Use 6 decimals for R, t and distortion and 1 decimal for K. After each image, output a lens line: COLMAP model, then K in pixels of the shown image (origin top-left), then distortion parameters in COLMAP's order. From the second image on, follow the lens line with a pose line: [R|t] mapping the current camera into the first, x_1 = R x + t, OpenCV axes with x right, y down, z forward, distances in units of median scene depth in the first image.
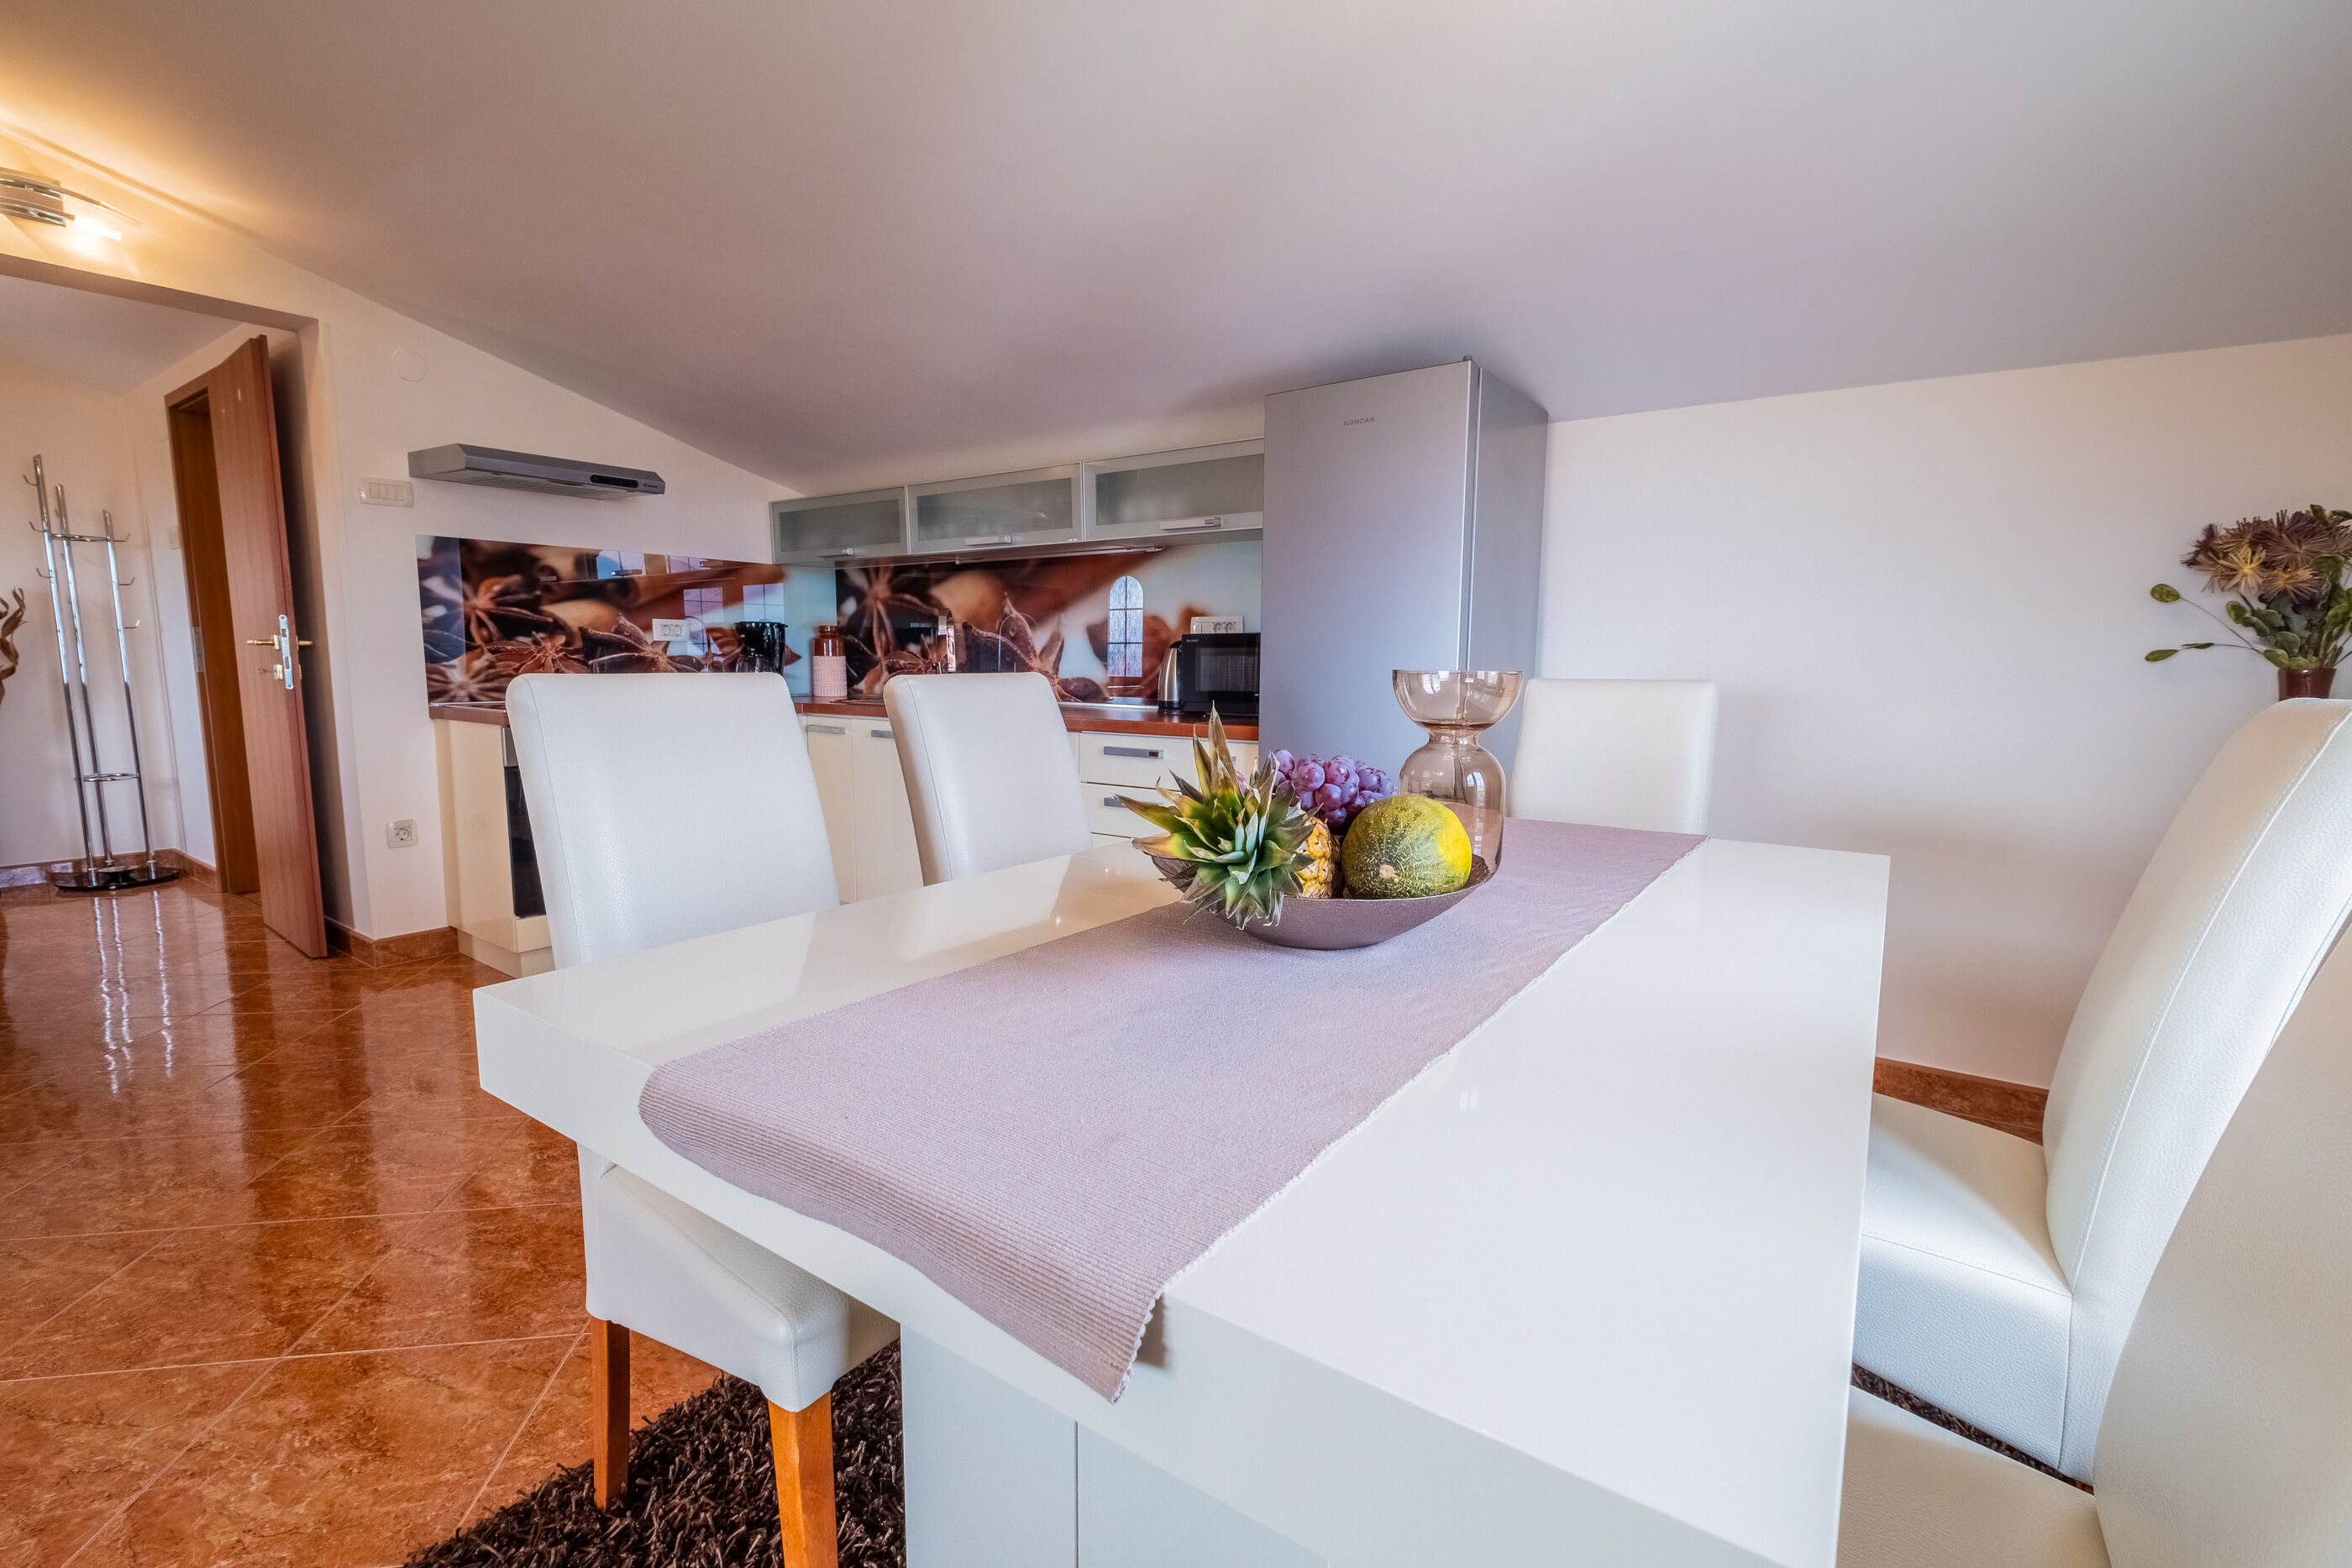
lens RADIAL K [[1034.0, 0, 1178.9], [0, 1034.0, 783.0], [0, 0, 1]] dist [0.000232, -0.001074]
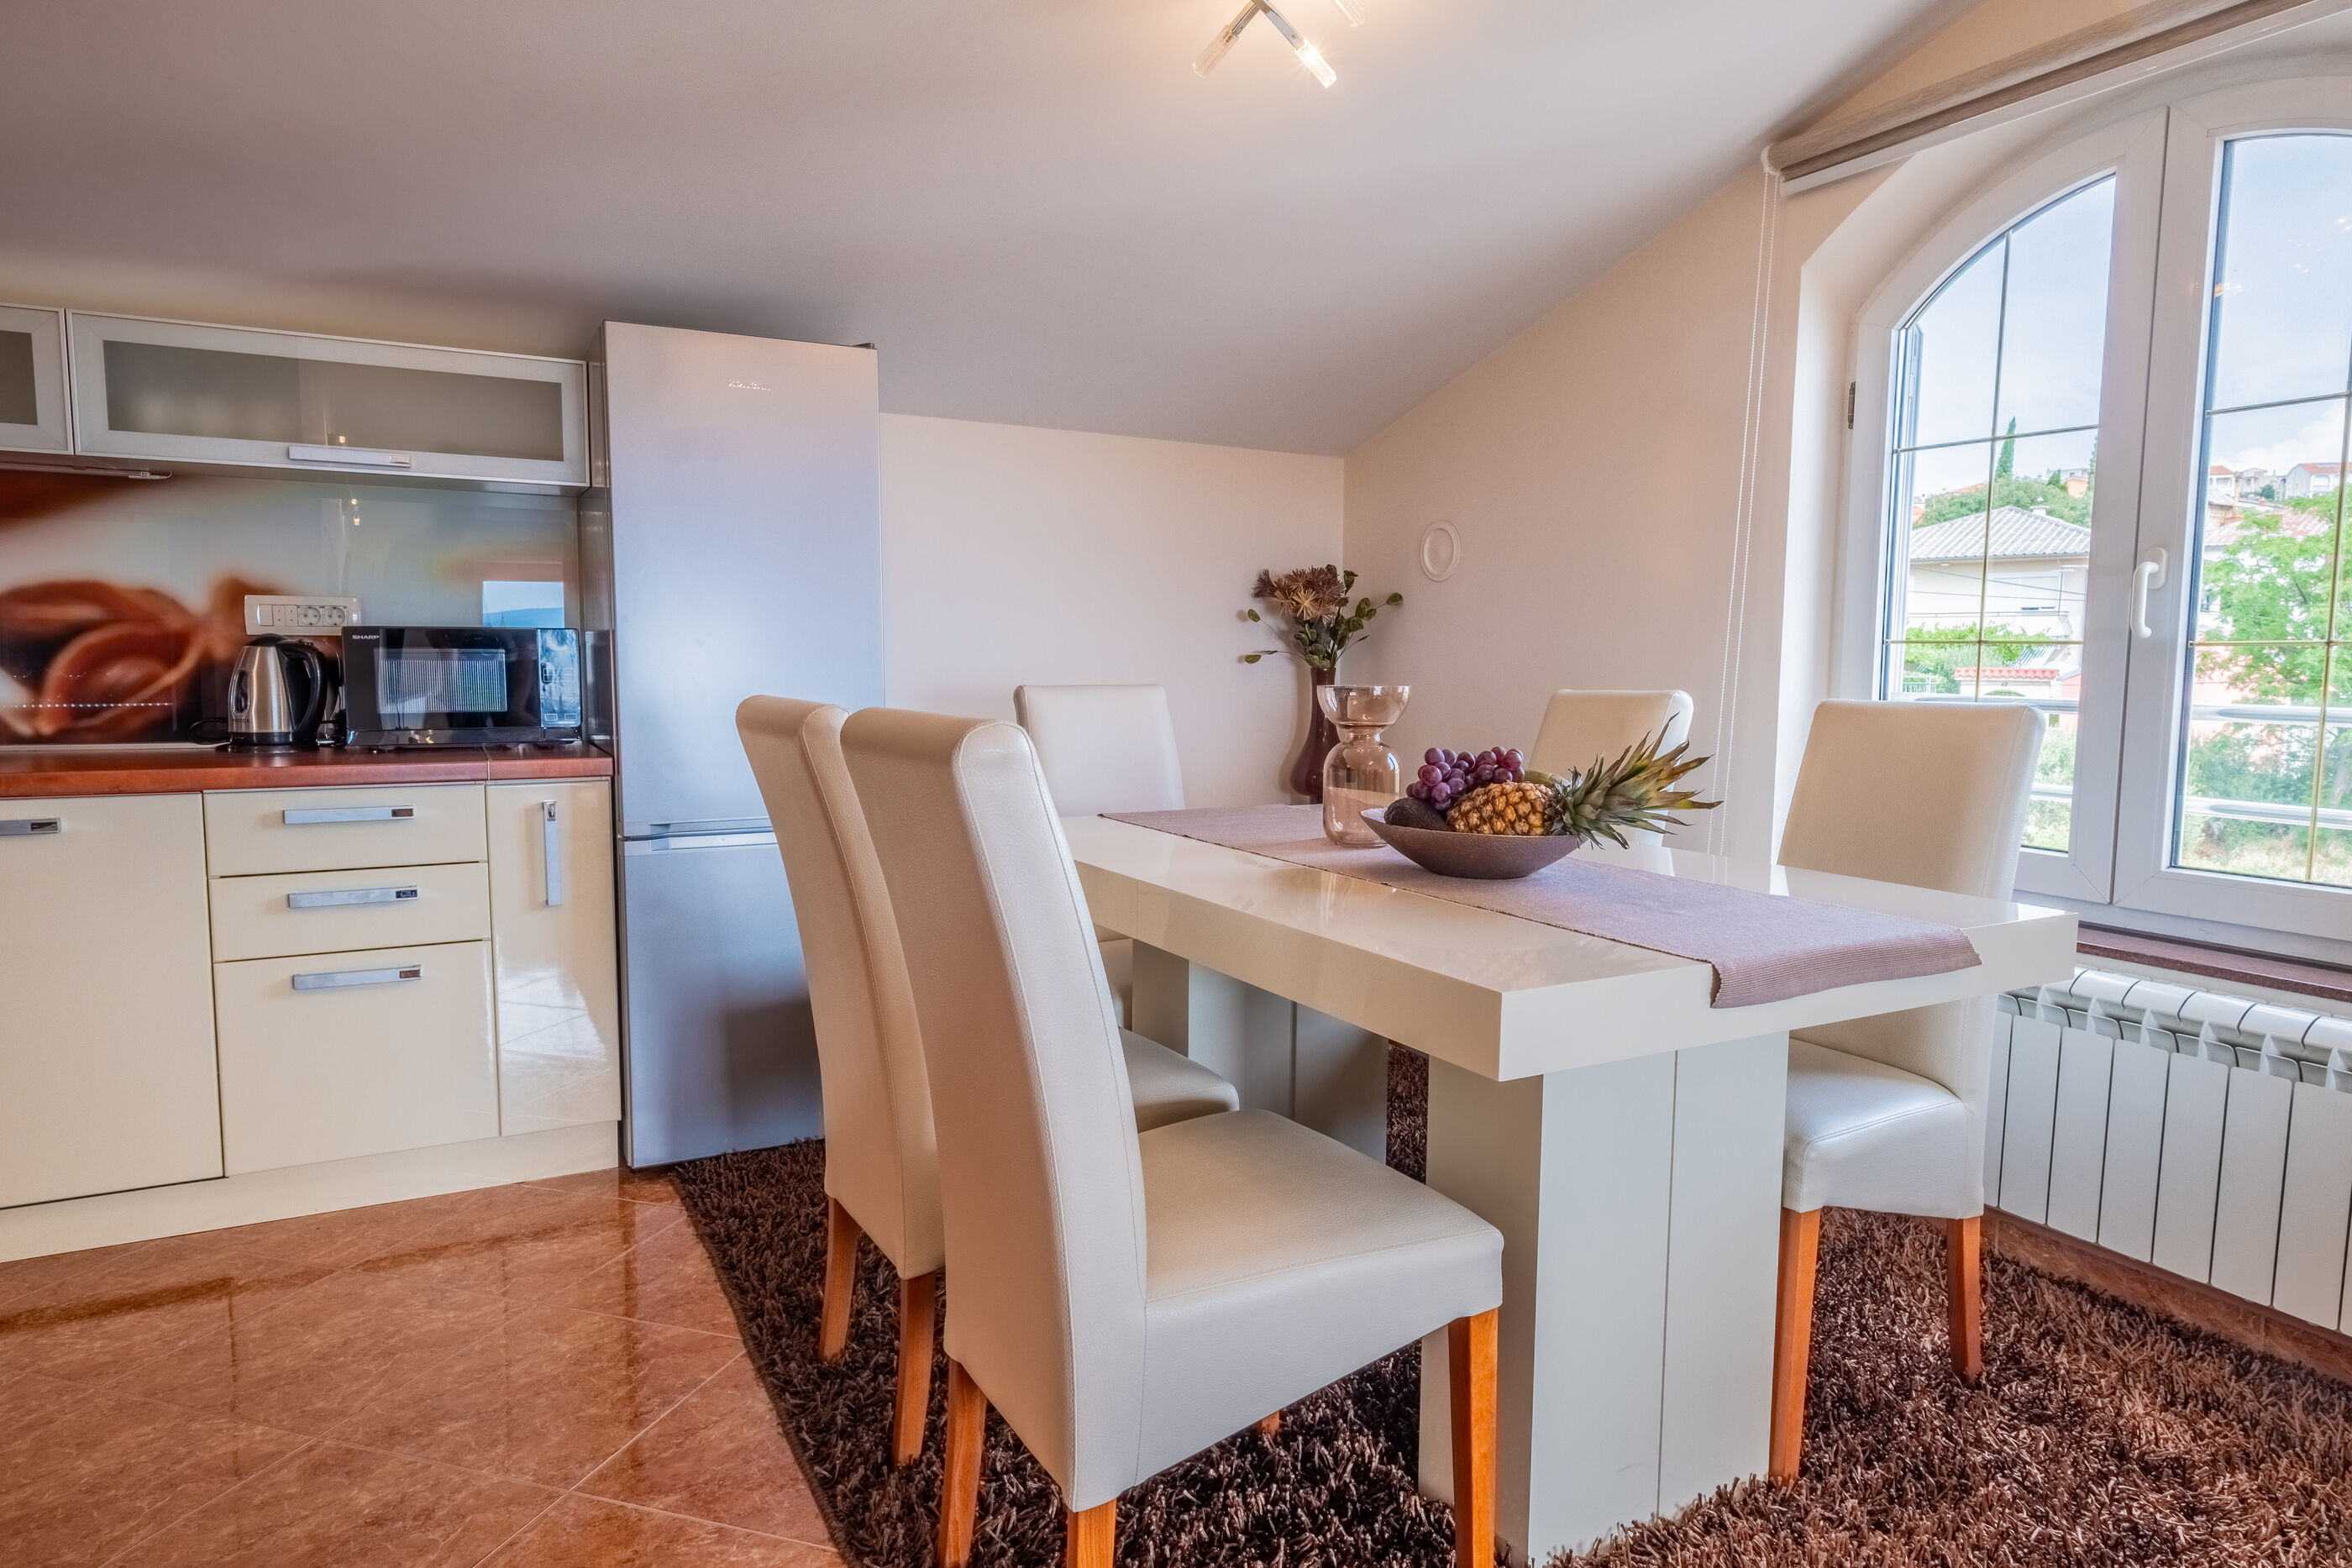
lens RADIAL K [[1375.4, 0, 1169.8], [0, 1375.4, 784.0], [0, 0, 1]] dist [-0.008770, 0.010244]
pose [[0.445439, -0.089323, 0.890845, -0.801934], [0.101622, 0.993625, 0.048815, -0.054103], [-0.889526, 0.068786, 0.451677, 0.244432]]
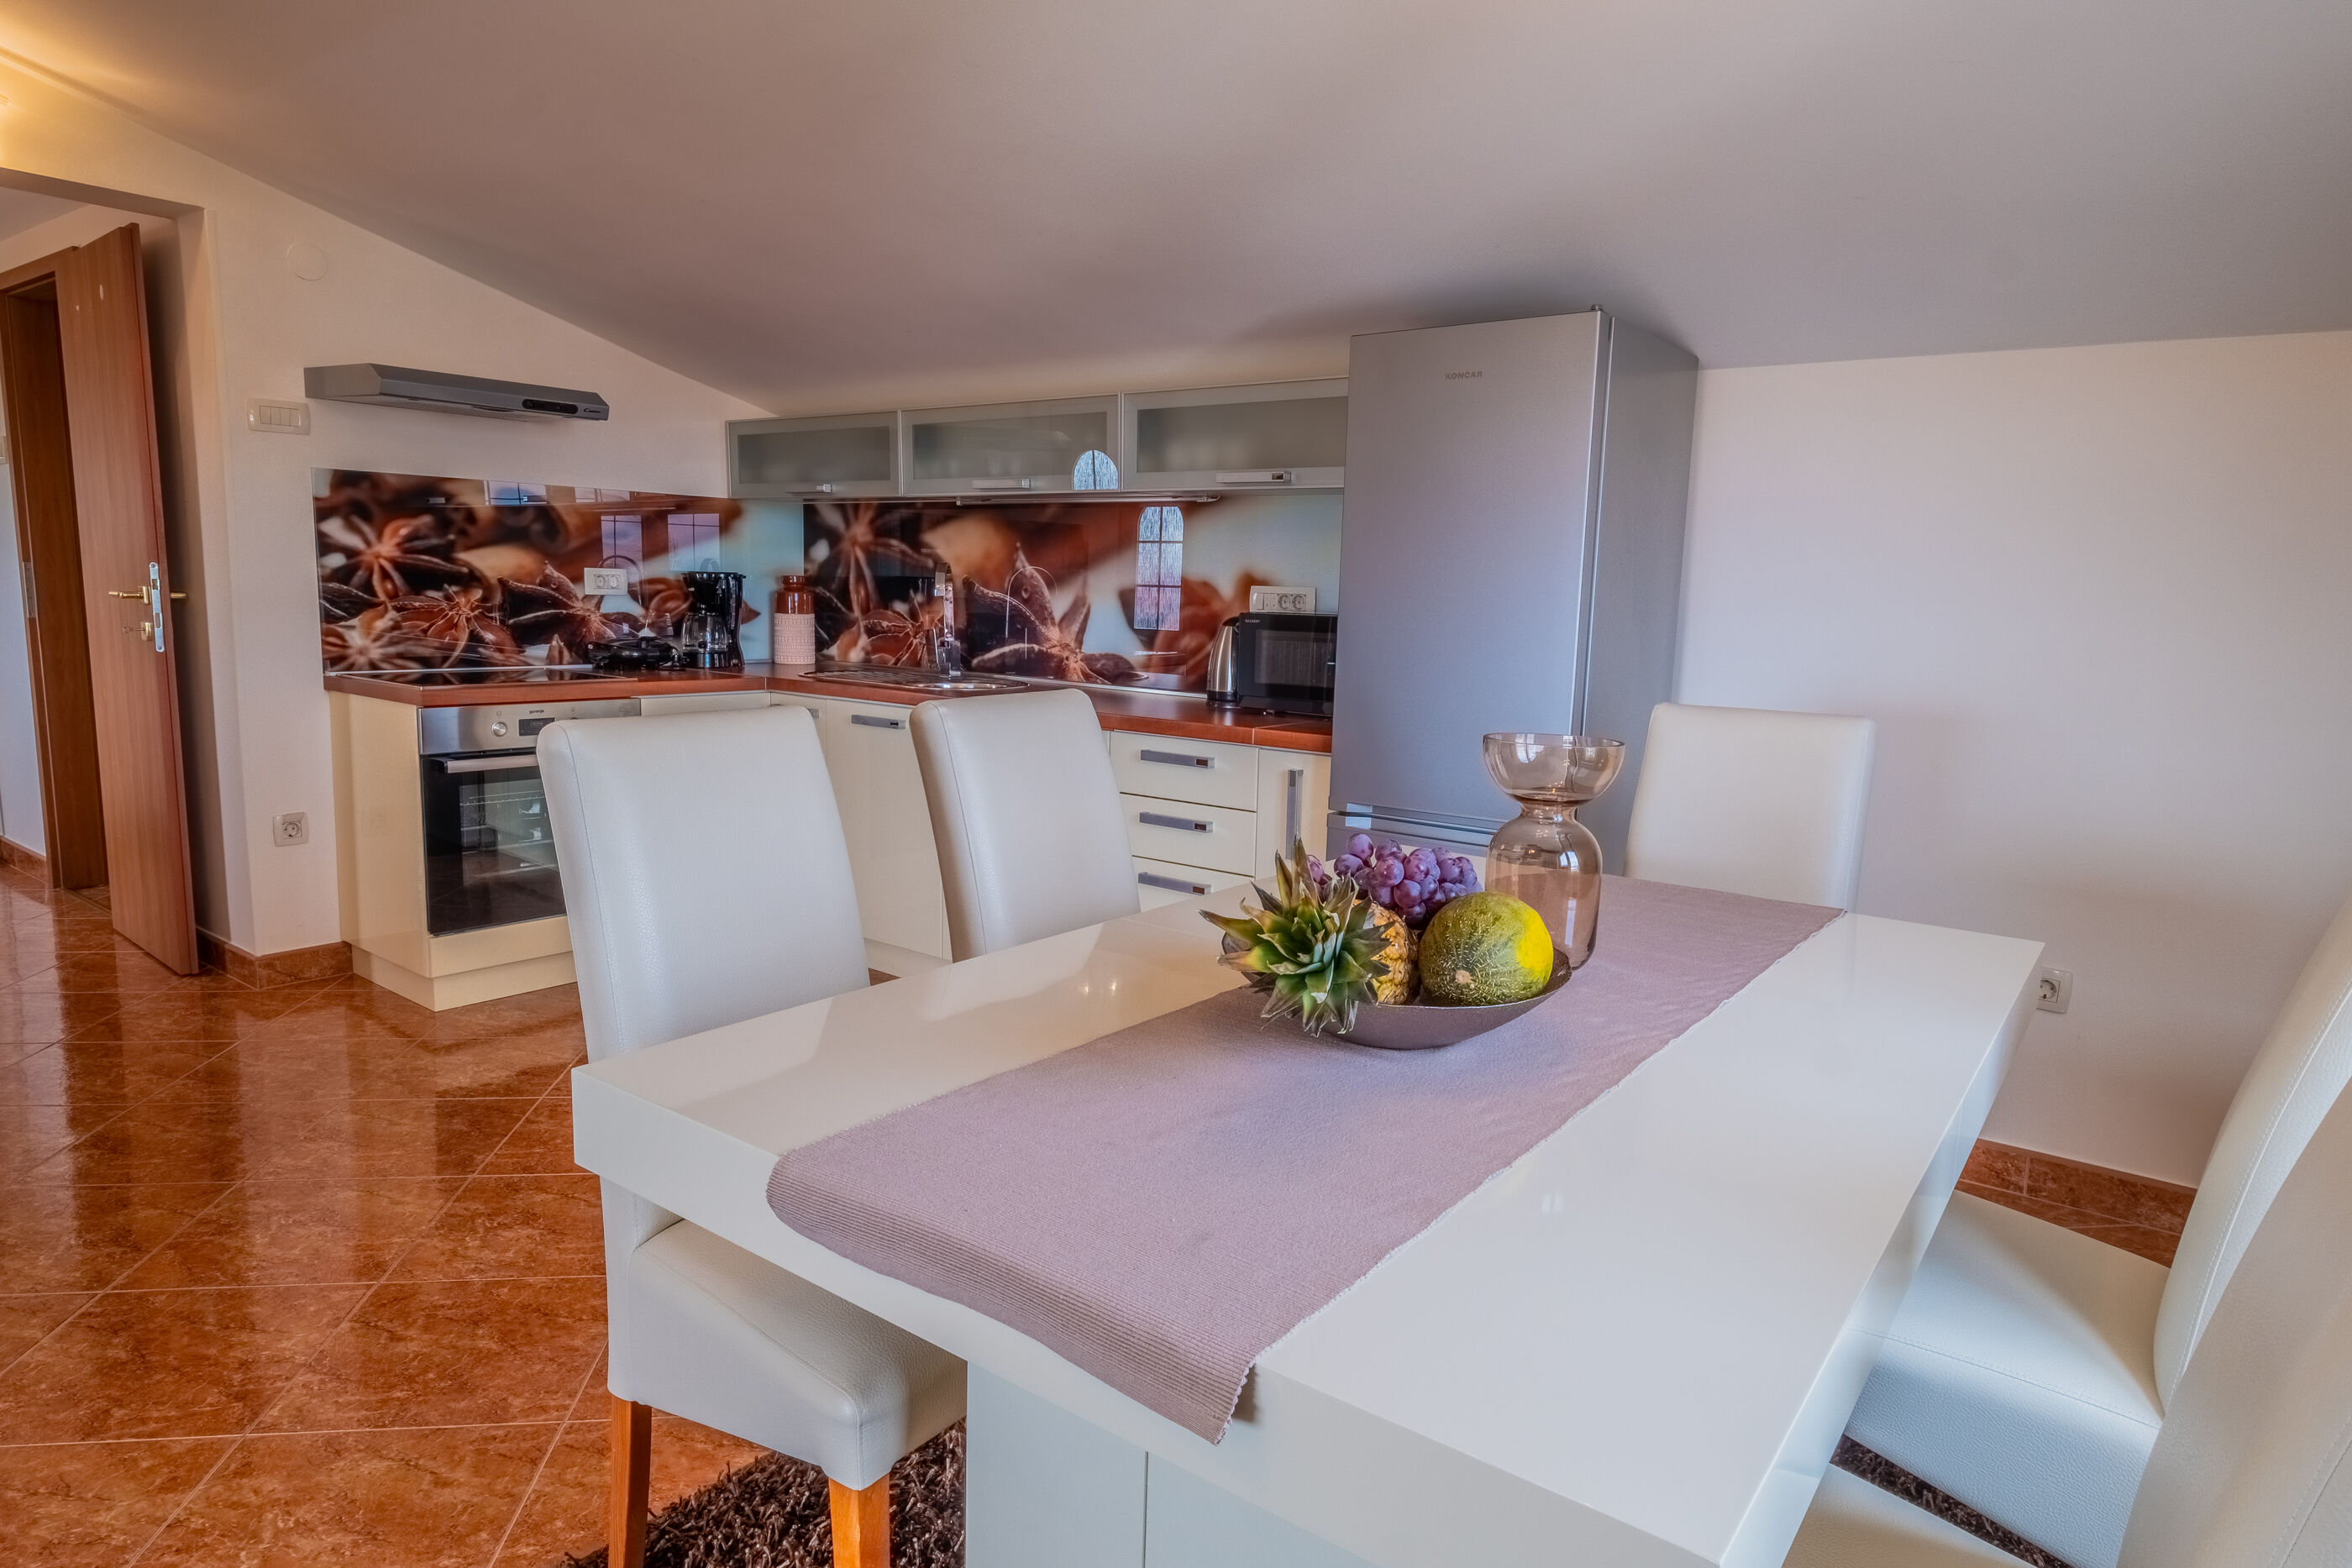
lens RADIAL K [[1375.4, 0, 1179.5], [0, 1375.4, 783.5], [0, 0, 1]] dist [-0.008770, 0.010244]
pose [[0.999251, 0.026037, -0.028618, -0.014817], [-0.025439, 0.999454, 0.021078, -0.046470], [0.029151, -0.020334, 0.999368, -0.125044]]
